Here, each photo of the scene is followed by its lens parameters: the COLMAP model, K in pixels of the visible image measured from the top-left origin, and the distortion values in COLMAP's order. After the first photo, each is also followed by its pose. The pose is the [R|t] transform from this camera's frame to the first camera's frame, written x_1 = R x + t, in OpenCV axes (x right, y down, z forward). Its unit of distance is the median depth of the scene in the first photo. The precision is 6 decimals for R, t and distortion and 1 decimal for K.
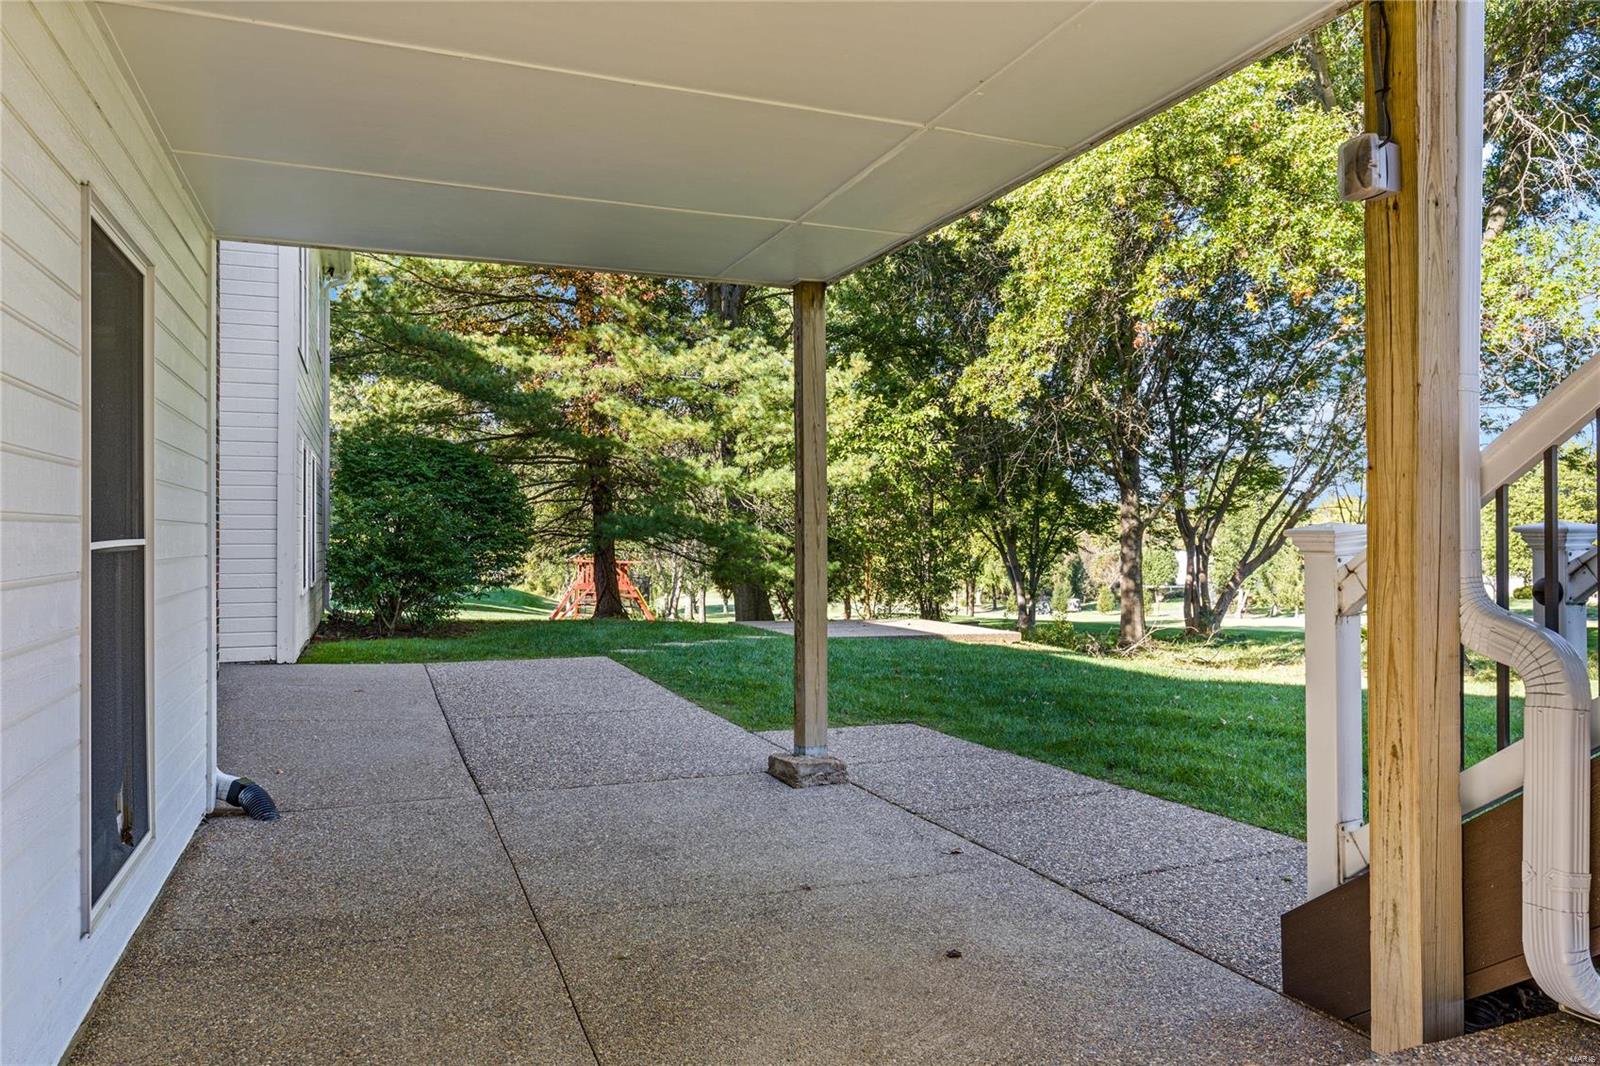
lens RADIAL K [[1080.8, 0, 796.2], [0, 1080.8, 544.8], [0, 0, 1]] dist [0.000111, -0.000286]
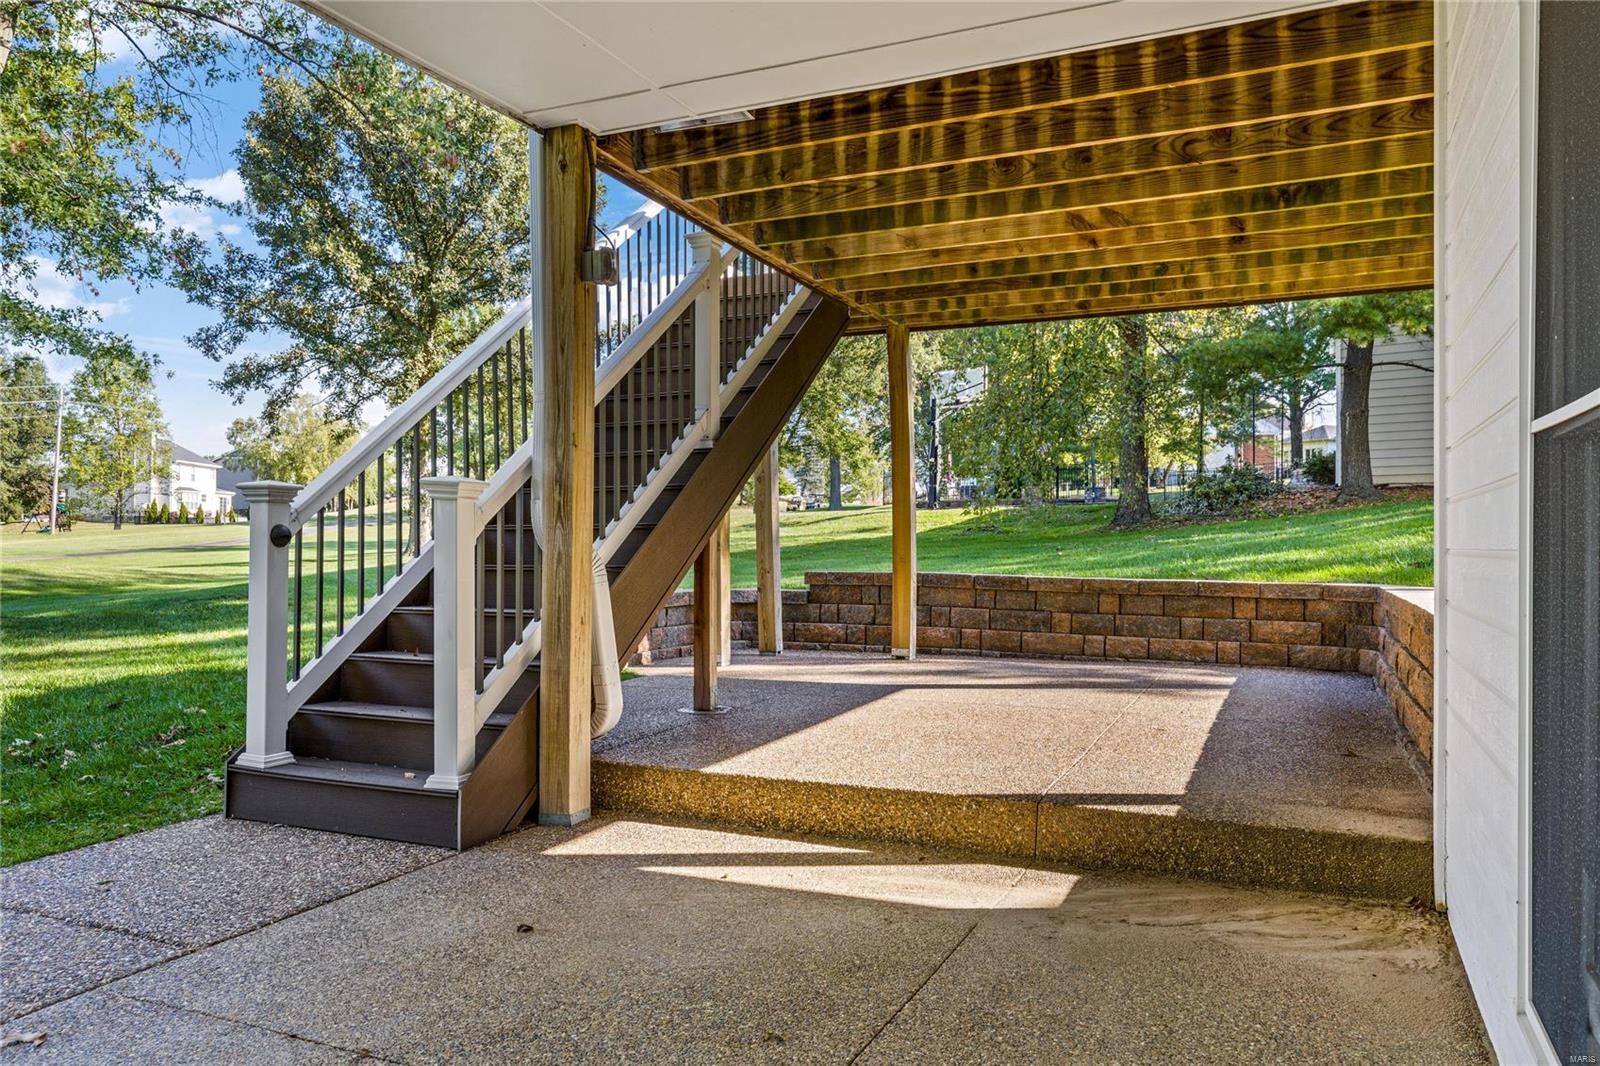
lens RADIAL K [[1156.2, 0, 800.0], [0, 1156.2, 533.0], [0, 0, 1]] dist [0.011165, 0.002407]
pose [[-0.698746, 0.011691, 0.715274, -0.714560], [0.007217, 0.999931, -0.009294, 0.055249], [-0.715333, -0.001332, -0.698782, 1.507646]]
